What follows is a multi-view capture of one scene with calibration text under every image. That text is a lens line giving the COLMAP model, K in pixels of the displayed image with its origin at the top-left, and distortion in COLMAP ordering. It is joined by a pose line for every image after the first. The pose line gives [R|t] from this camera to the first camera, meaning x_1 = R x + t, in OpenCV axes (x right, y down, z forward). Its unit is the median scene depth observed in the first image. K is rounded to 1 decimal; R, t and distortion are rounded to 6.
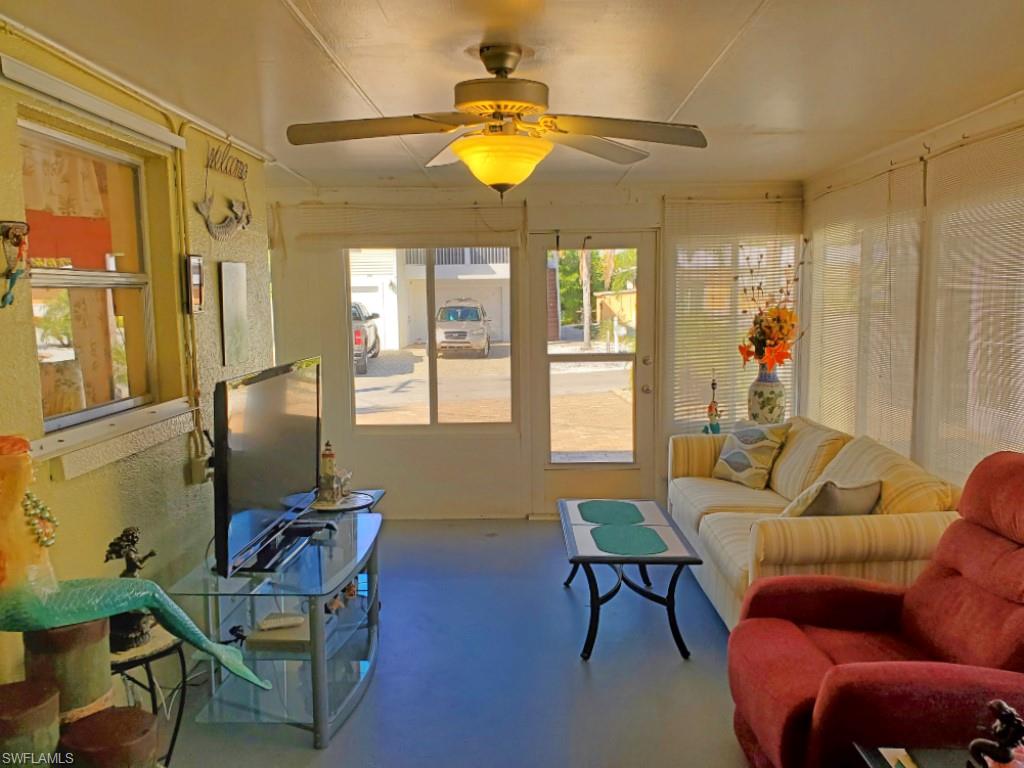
lens RADIAL K [[771.2, 0, 485.0], [0, 771.2, 378.6], [0, 0, 1]] dist [0.075189, -0.102524]
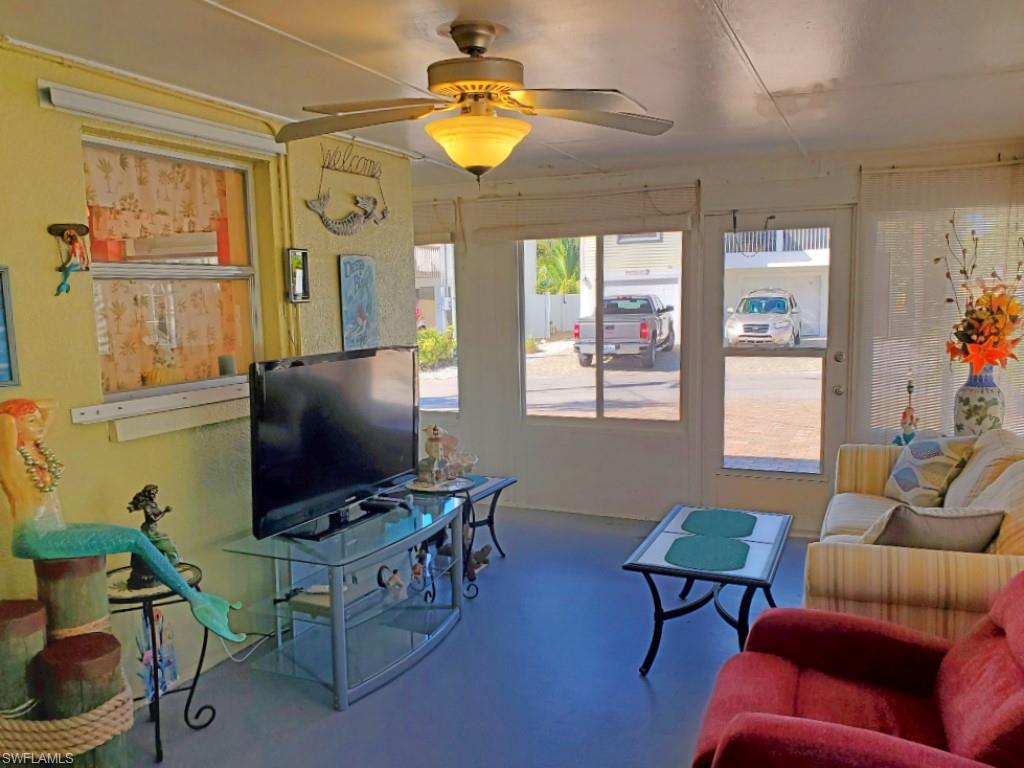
lens RADIAL K [[787.6, 0, 512.0], [0, 787.6, 384.0], [0, 0, 1]] dist [0.069727, -0.098540]
pose [[0.931221, 0.035971, -0.362676, 0.311881], [-0.030802, 0.999325, 0.020027, 0.000229], [0.363152, -0.007478, 0.931700, 0.062290]]
